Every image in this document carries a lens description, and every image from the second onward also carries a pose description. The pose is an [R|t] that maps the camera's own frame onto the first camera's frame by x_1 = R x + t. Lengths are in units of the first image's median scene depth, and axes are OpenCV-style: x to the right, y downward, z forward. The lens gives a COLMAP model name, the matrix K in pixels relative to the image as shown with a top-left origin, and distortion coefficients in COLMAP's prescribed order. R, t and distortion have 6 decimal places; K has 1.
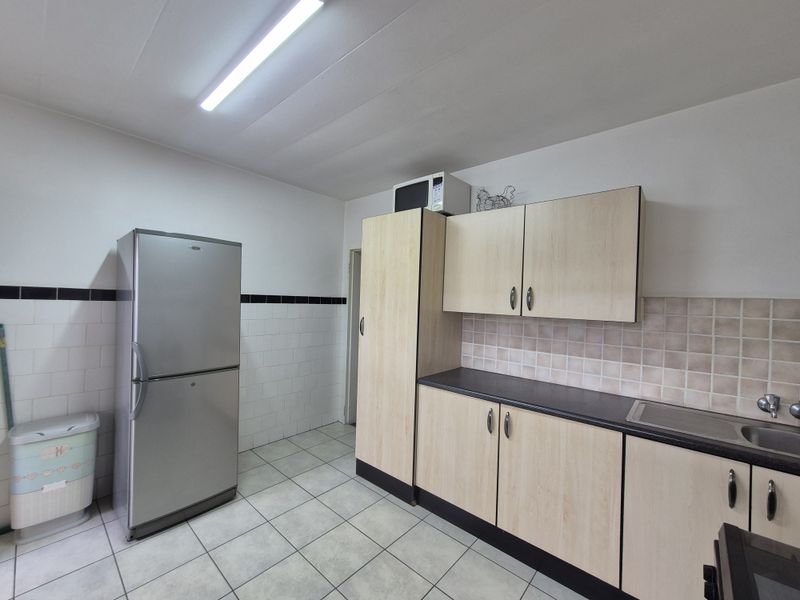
lens RADIAL K [[326.8, 0, 402.4], [0, 326.8, 300.7], [0, 0, 1]] dist [-0.004011, 0.000081]
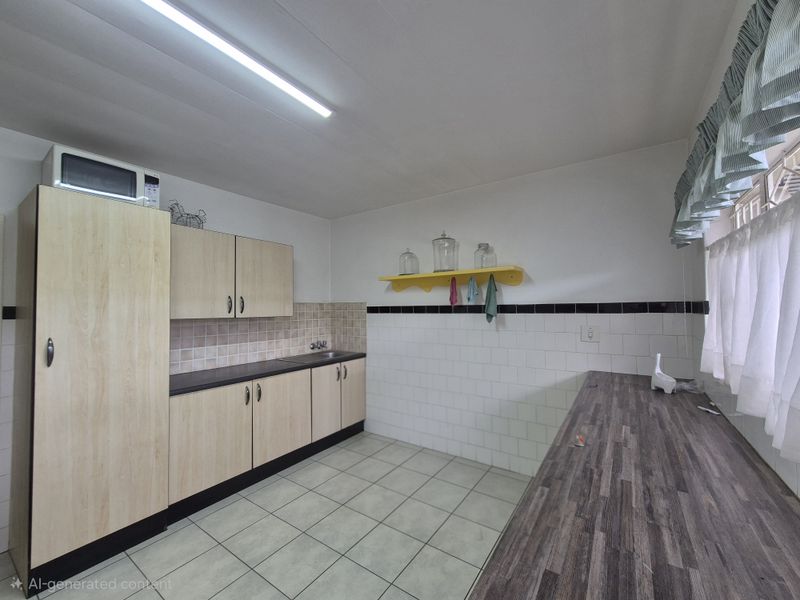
lens RADIAL K [[326.8, 0, 403.6], [0, 326.8, 298.9], [0, 0, 1]] dist [-0.004011, 0.000081]
pose [[-0.121887, -0.004476, 0.992534, -1.056133], [0.007668, 0.999956, 0.005452, -0.032961], [-0.992514, 0.008276, -0.121847, 0.474094]]
